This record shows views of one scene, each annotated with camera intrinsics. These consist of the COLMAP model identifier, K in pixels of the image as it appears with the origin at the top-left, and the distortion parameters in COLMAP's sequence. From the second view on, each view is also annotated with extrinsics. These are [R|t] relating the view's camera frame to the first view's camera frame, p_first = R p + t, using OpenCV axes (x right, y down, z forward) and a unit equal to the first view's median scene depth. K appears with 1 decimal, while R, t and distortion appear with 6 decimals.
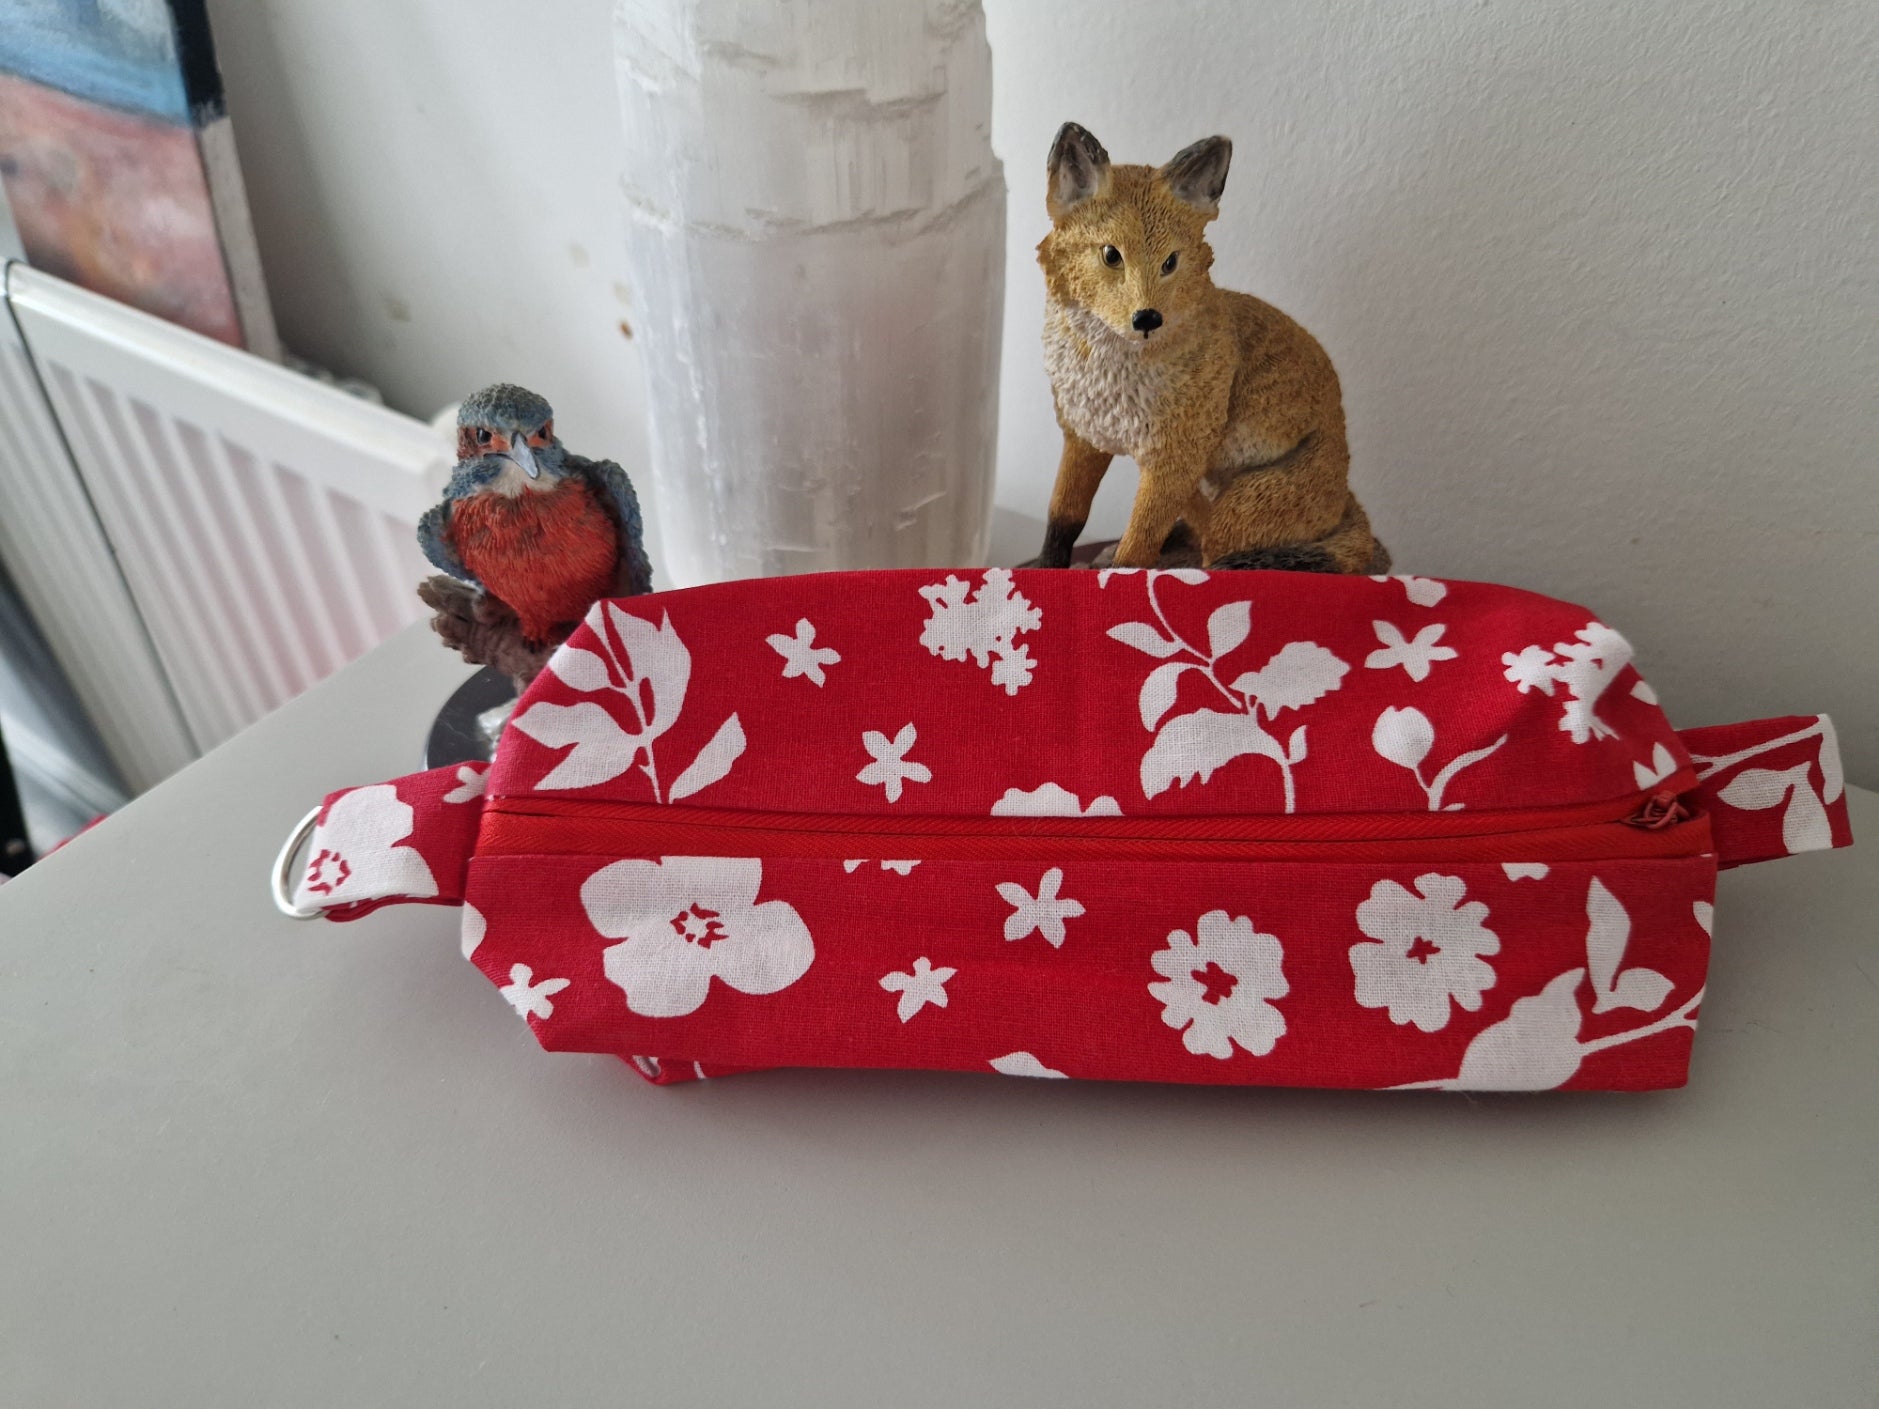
lens RADIAL K [[1307.6, 0, 923.3], [0, 1307.6, 697.9], [0, 0, 1]] dist [0.037666, -0.062061]
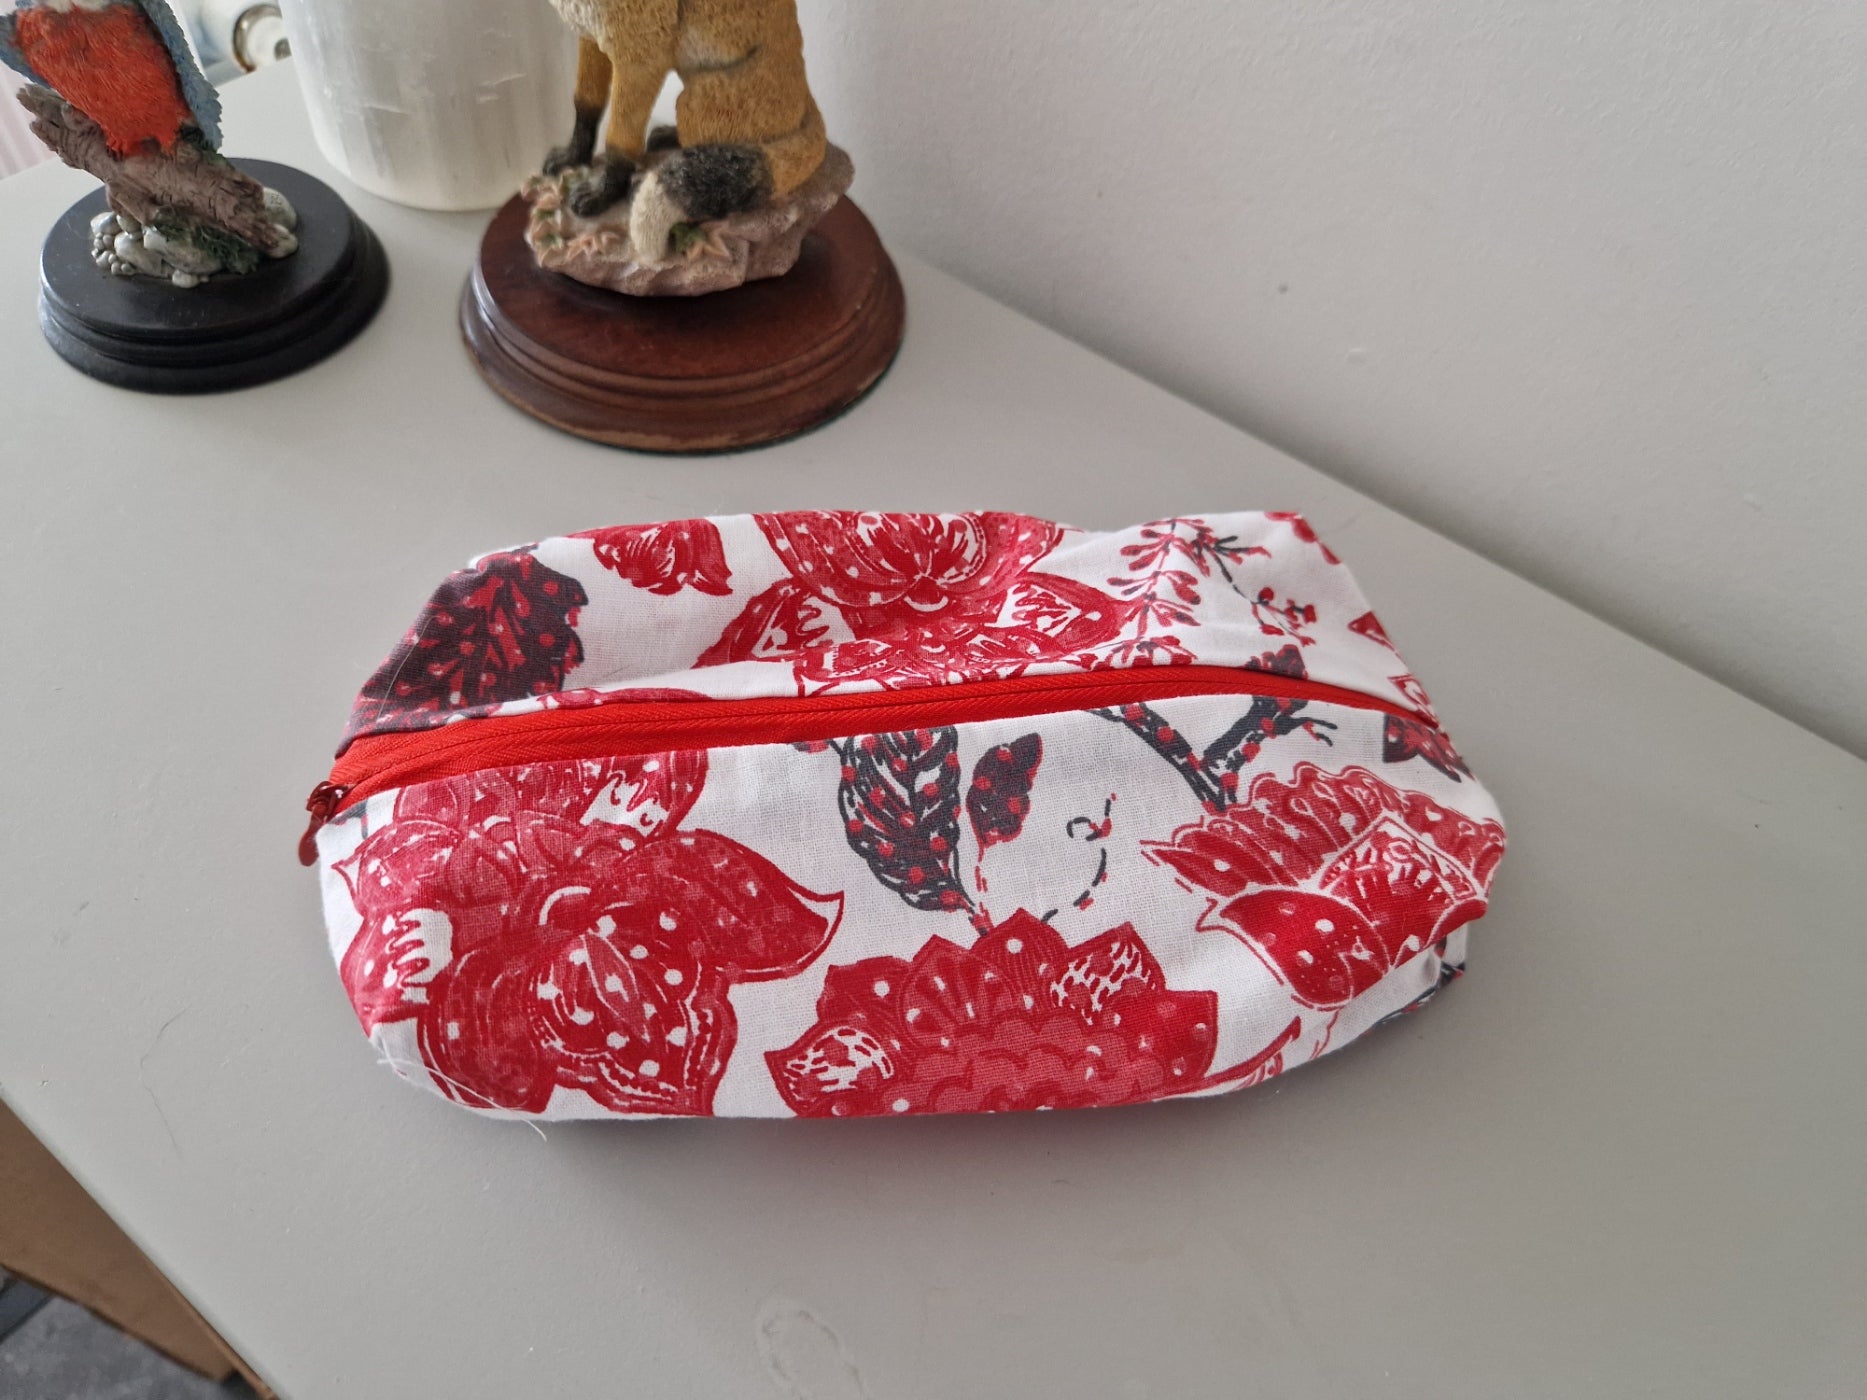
lens RADIAL K [[1297.7, 0, 941.5], [0, 1297.7, 704.0], [0, 0, 1]] dist [0.009962, -0.027375]
pose [[0.992797, 0.107773, 0.052339, 0.473276], [-0.117018, 0.966003, 0.230531, 0.089840], [-0.025715, -0.234995, 0.971656, -0.309878]]
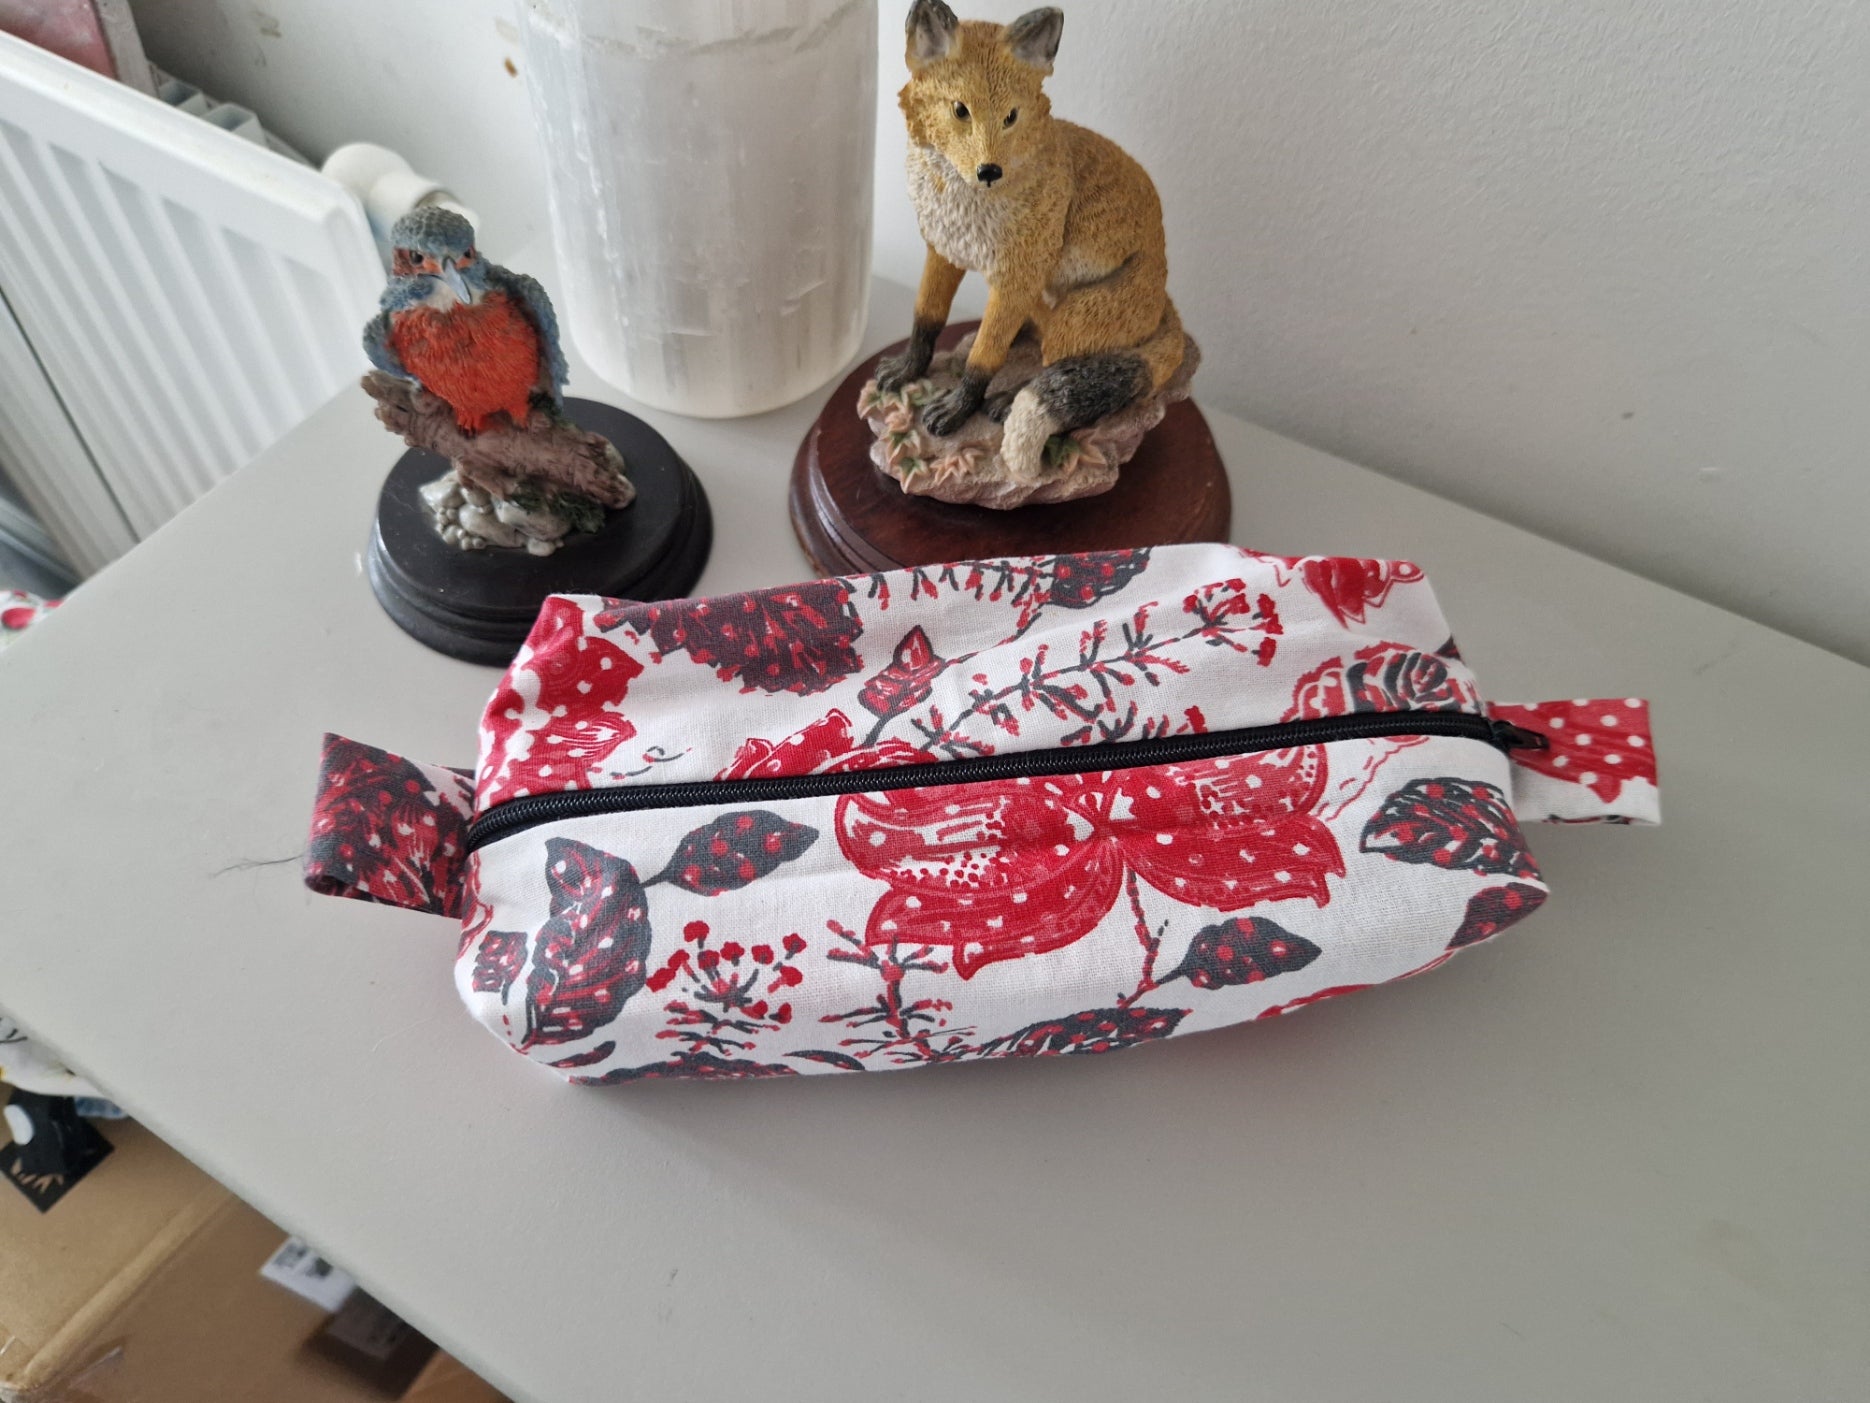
lens RADIAL K [[1299.6, 0, 922.5], [0, 1299.6, 703.6], [0, 0, 1]] dist [0.045143, -0.067606]
pose [[0.996962, -0.013208, 0.076760, 0.011796], [-0.005680, 0.970563, 0.240781, -0.092560], [-0.077681, -0.240486, 0.967539, -0.216992]]
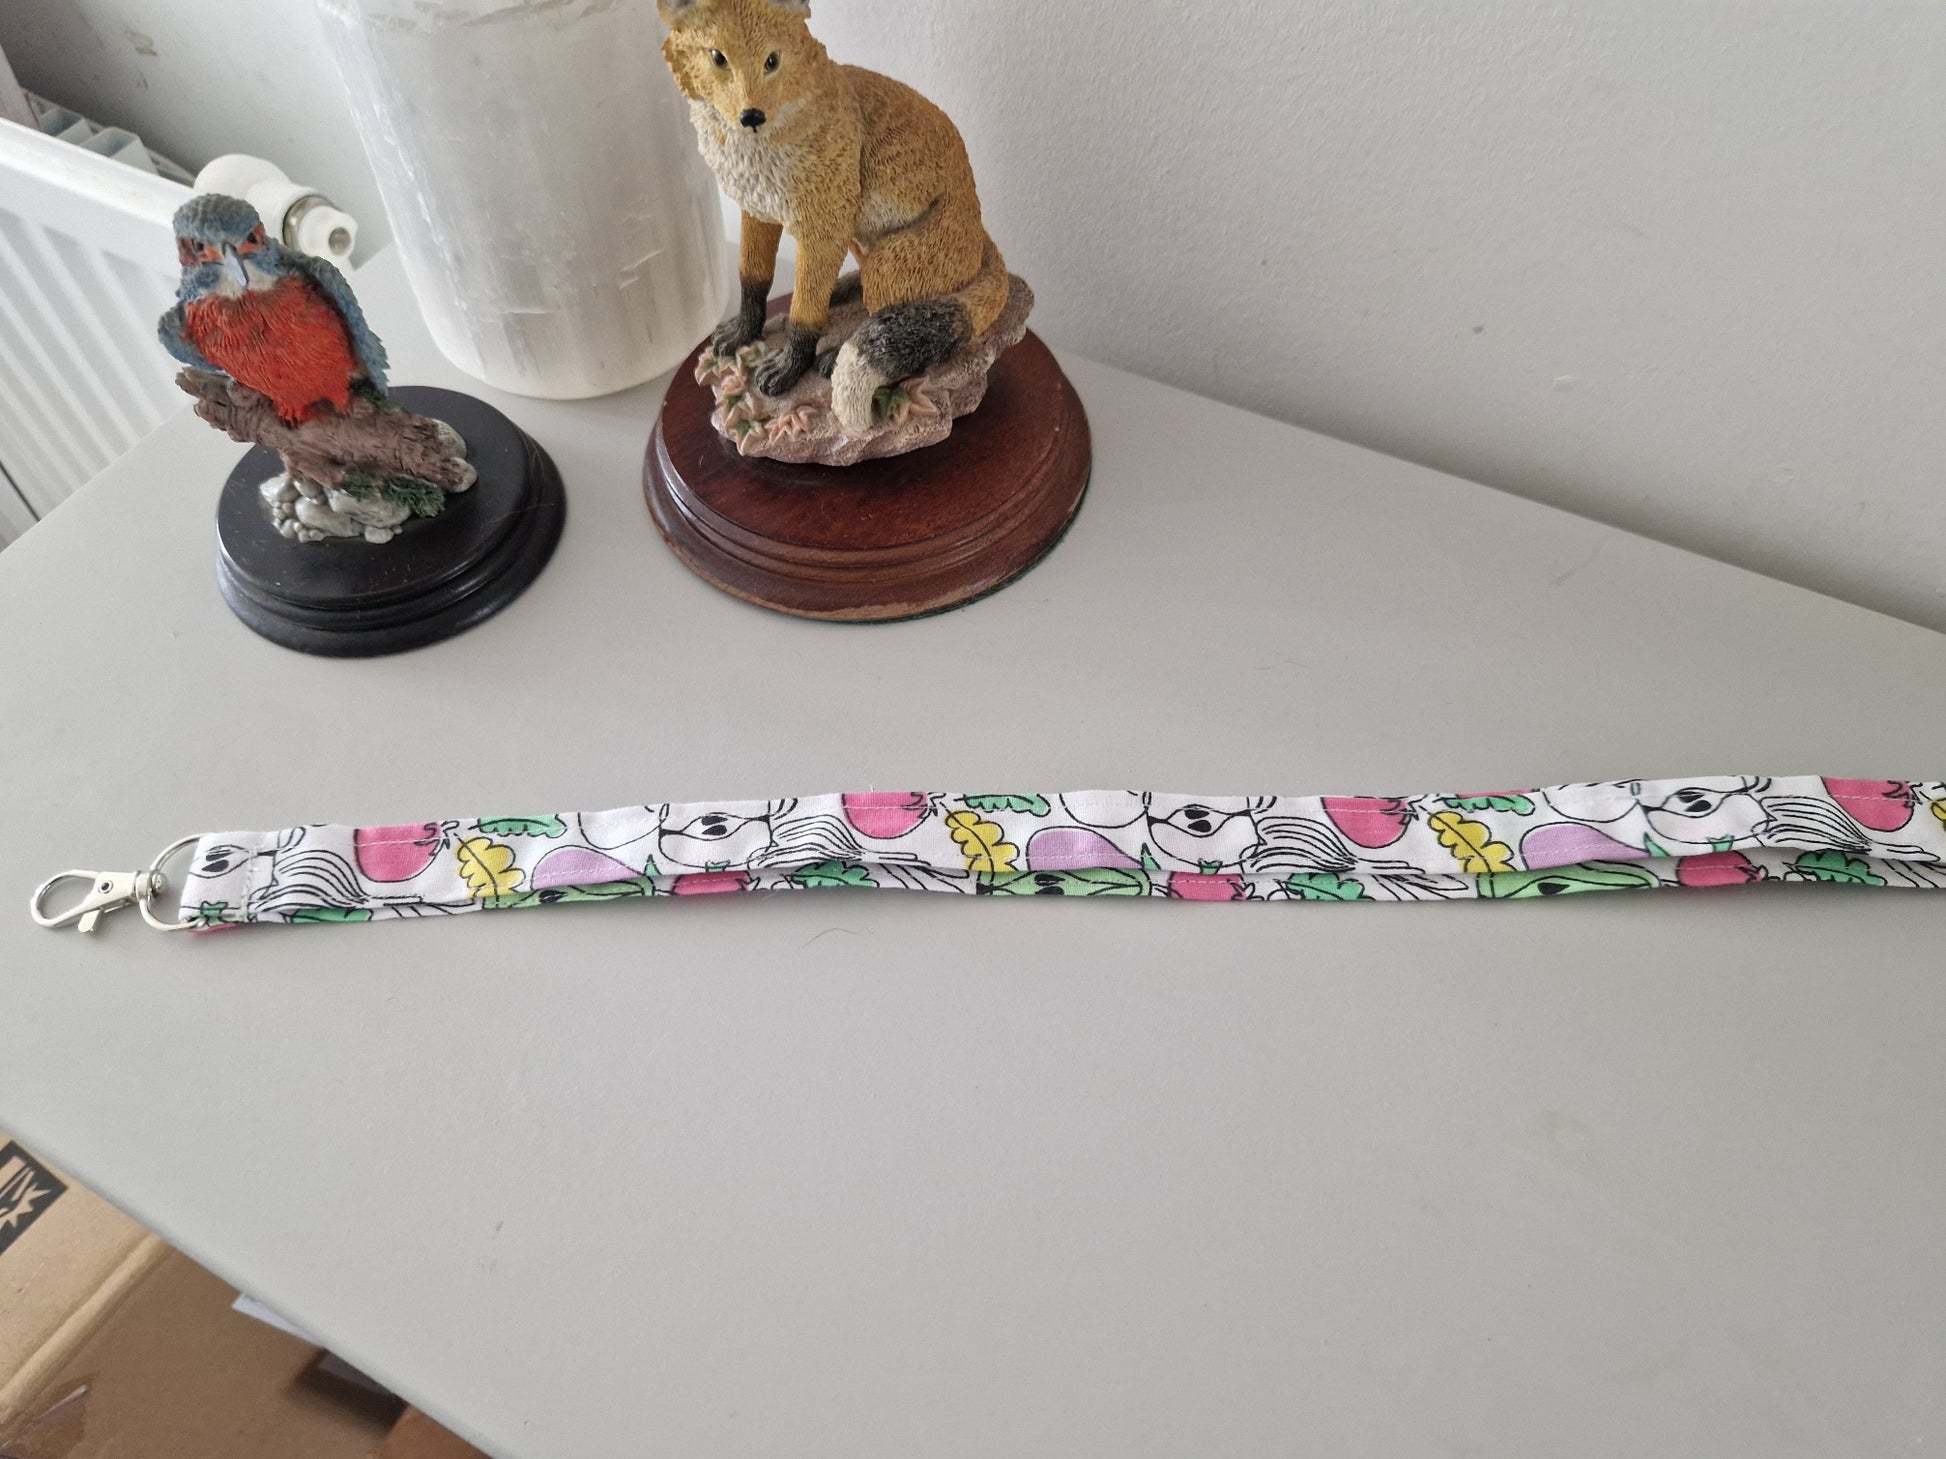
lens RADIAL K [[1345.4, 0, 978.4], [0, 1345.4, 733.0], [0, 0, 1]] dist [0.043355, -0.059058]
pose [[0.994022, -0.082293, 0.071750, 0.207743], [0.061839, 0.965960, 0.251190, -0.040889], [-0.089979, -0.245251, 0.965275, -0.288043]]
